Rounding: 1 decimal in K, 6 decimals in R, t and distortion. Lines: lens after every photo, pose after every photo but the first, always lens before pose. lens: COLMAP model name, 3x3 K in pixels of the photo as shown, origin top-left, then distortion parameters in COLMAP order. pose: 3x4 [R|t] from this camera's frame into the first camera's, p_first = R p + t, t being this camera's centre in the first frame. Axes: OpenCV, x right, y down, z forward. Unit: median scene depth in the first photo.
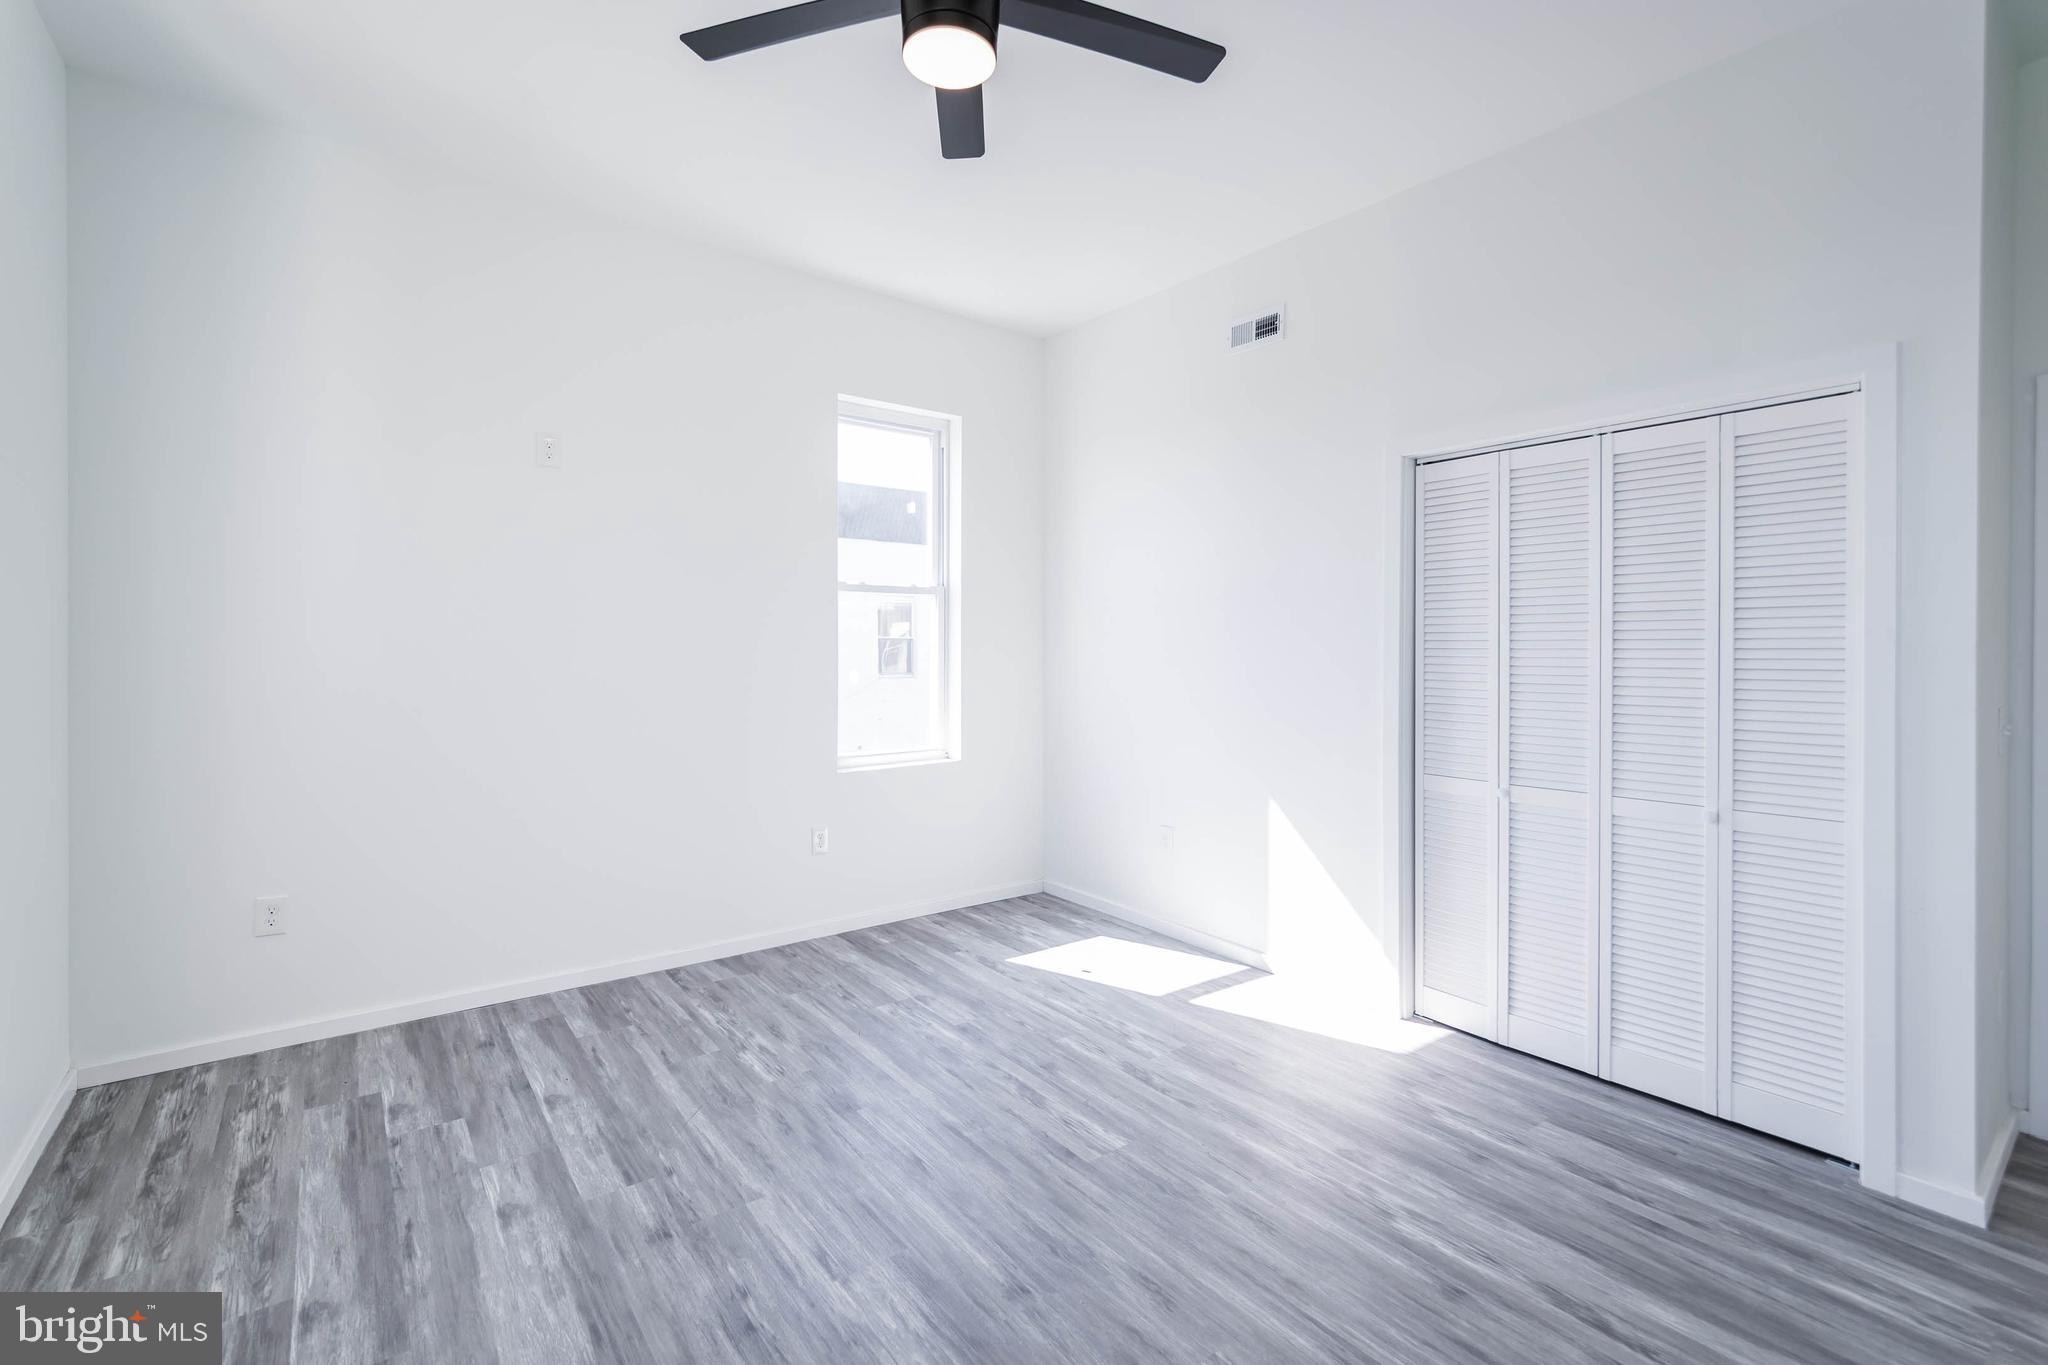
lens RADIAL K [[927.8, 0, 1050.7], [0, 927.8, 642.2], [0, 0, 1]] dist [0.000264, 0.000152]
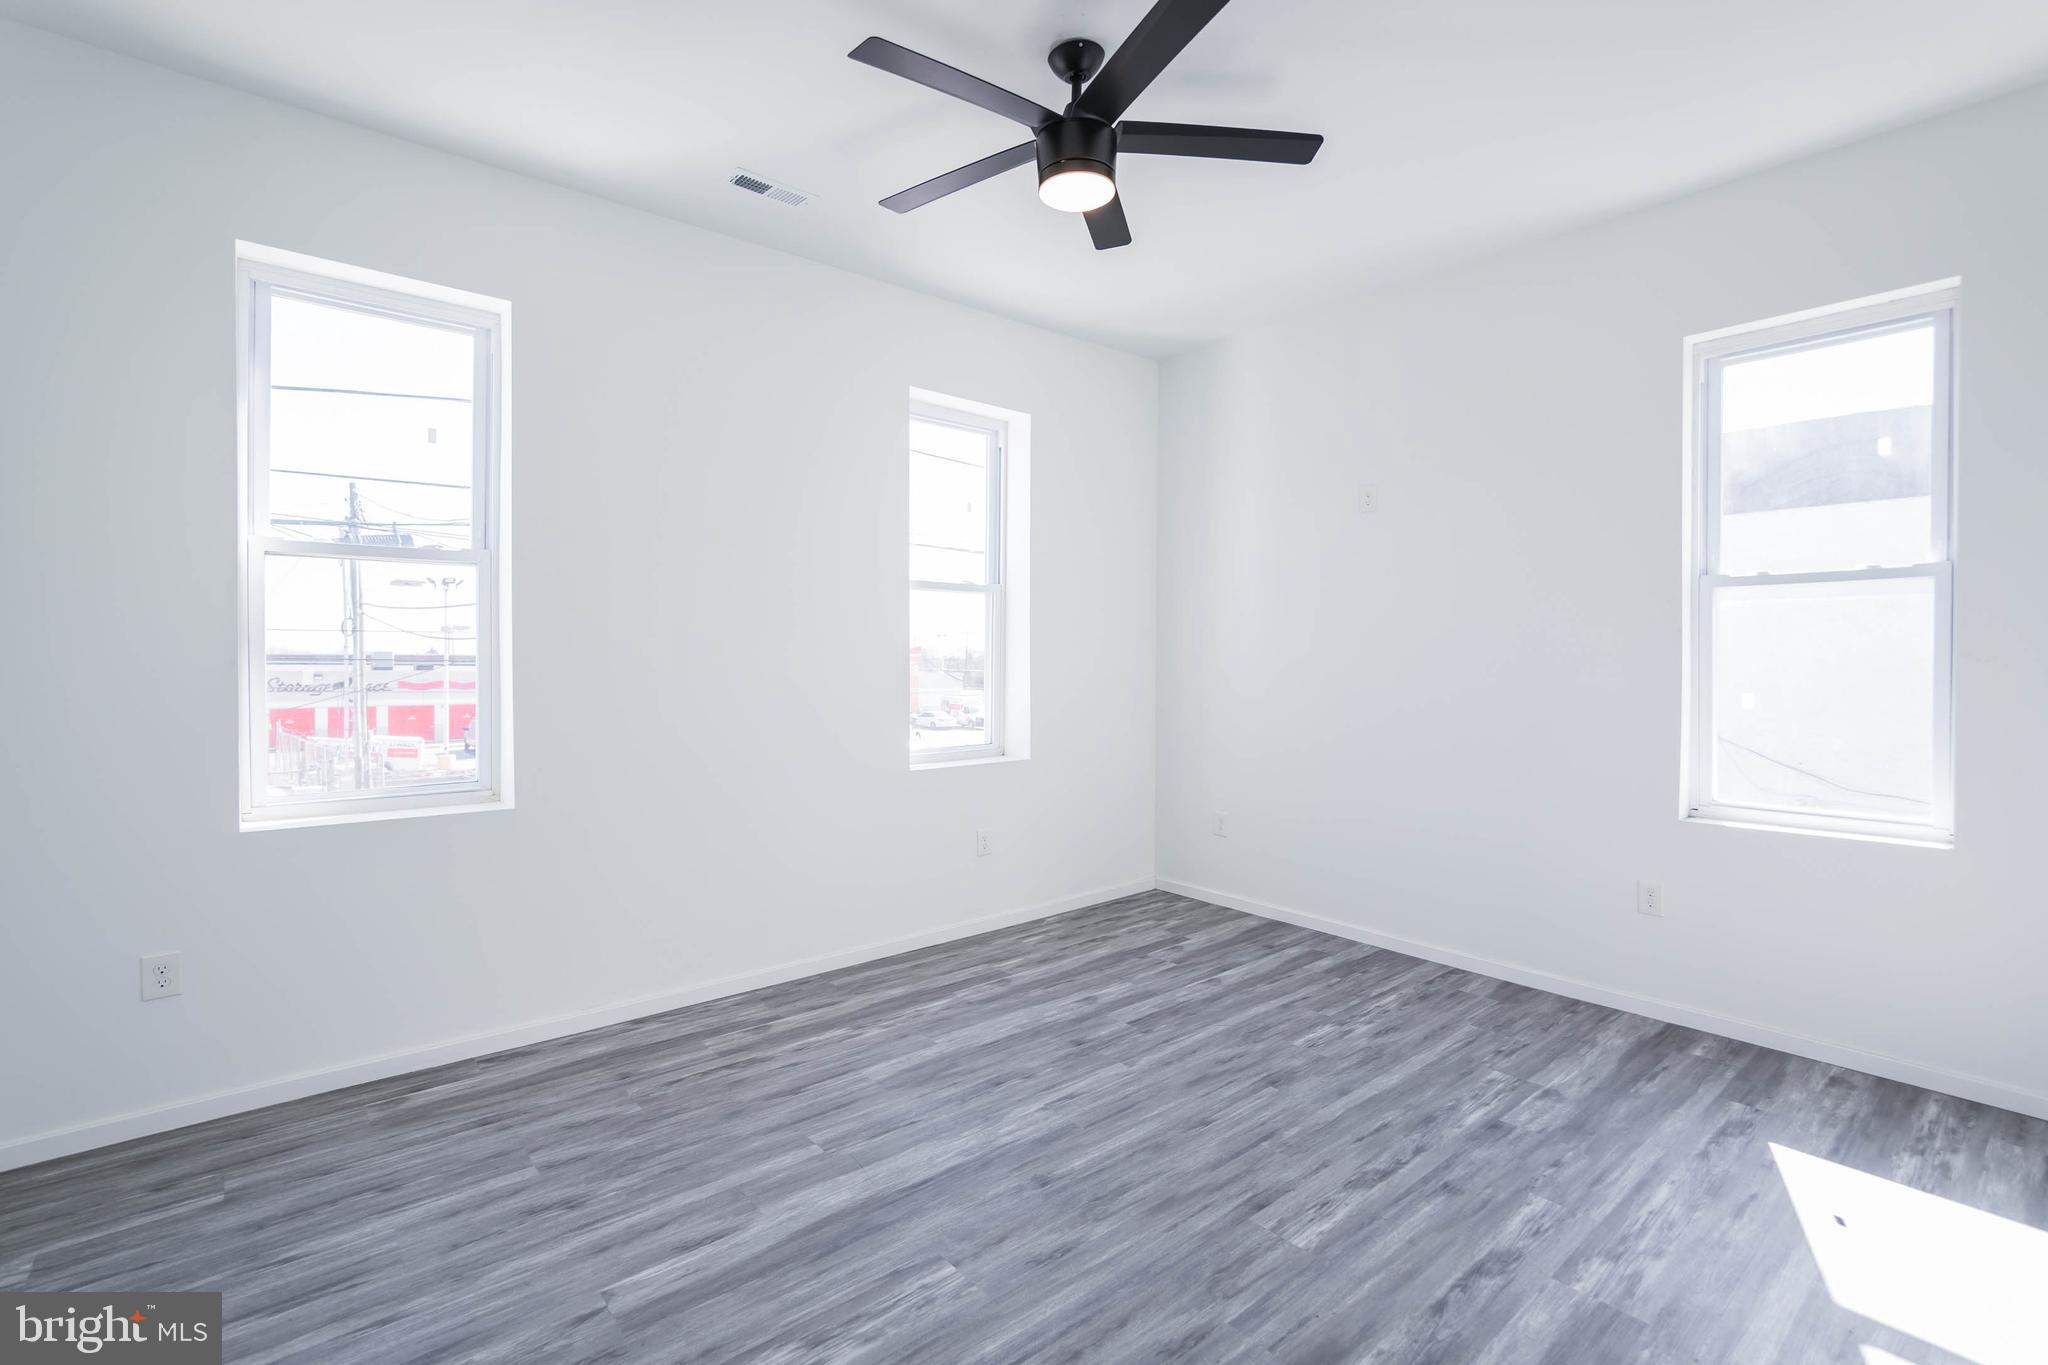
lens RADIAL K [[938.8, 0, 1010.0], [0, 938.8, 665.0], [0, 0, 1]] dist [-0.000077, -0.000333]
pose [[0.003445, 0.004484, -0.999984, 0.837812], [0.002205, 0.999987, 0.004491, 0.015229], [0.999992, -0.002221, 0.003435, 0.675396]]
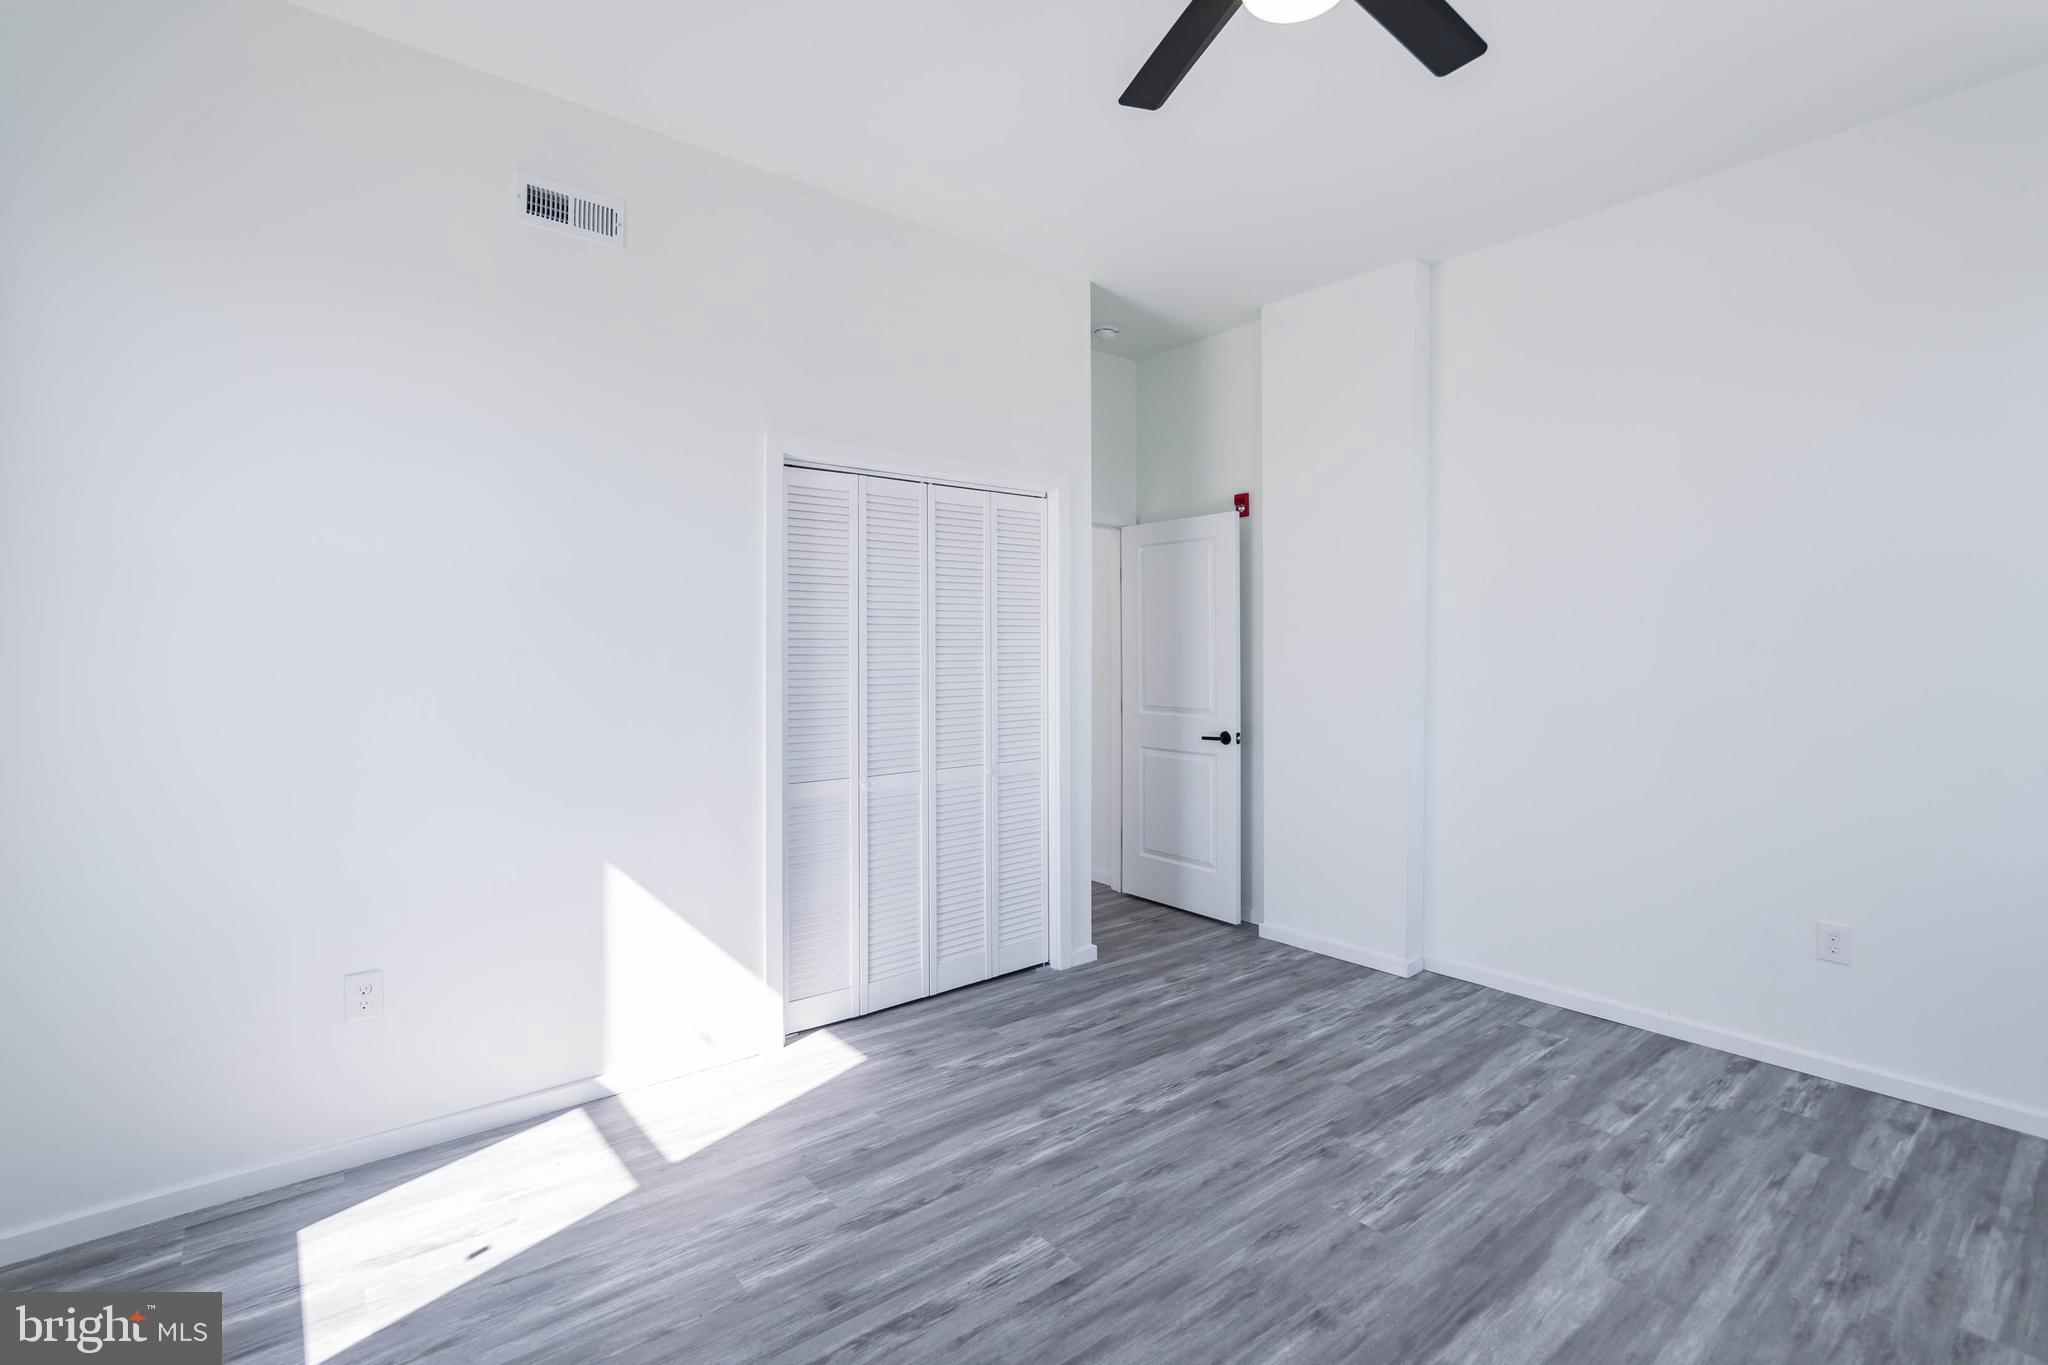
lens RADIAL K [[927.8, 0, 1050.7], [0, 927.8, 642.2], [0, 0, 1]] dist [0.000264, 0.000152]
pose [[-0.026443, 0.001565, 0.999649, -0.711899], [-0.003979, 0.999991, -0.001671, -0.008149], [-0.999642, -0.004022, -0.026437, 0.929296]]
